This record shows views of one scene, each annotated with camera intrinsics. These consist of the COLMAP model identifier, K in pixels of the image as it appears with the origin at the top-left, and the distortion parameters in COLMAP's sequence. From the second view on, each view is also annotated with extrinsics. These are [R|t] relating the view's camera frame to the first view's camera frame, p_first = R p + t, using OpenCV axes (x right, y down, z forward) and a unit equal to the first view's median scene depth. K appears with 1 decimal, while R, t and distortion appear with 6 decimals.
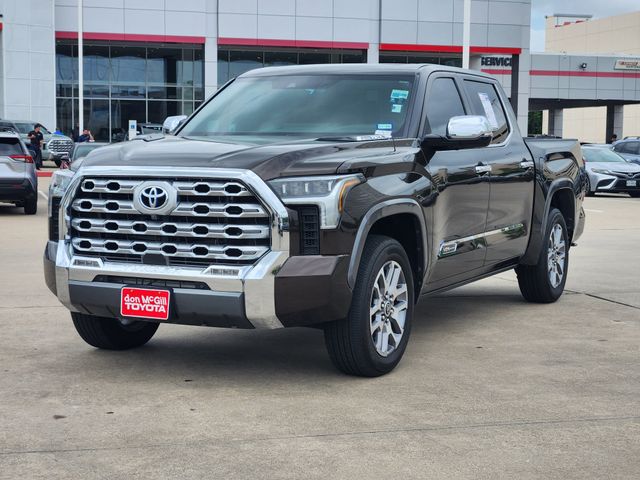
lens RADIAL K [[1188.4, 0, 320.0], [0, 1188.4, 240.0], [0, 0, 1]] dist [-0.037297, -0.041915]
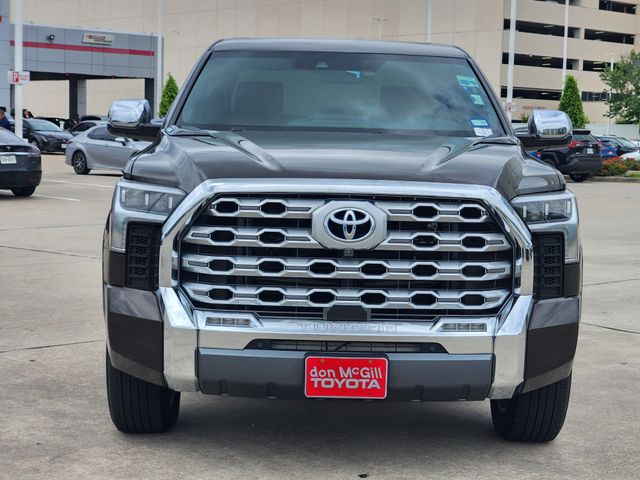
lens RADIAL K [[1188.4, 0, 320.0], [0, 1188.4, 240.0], [0, 0, 1]] dist [-0.037297, -0.041915]
pose [[0.870275, -0.027331, 0.491808, -0.498460], [0.015590, 0.999488, 0.027956, -0.046764], [-0.492320, -0.016662, 0.870255, 0.403143]]
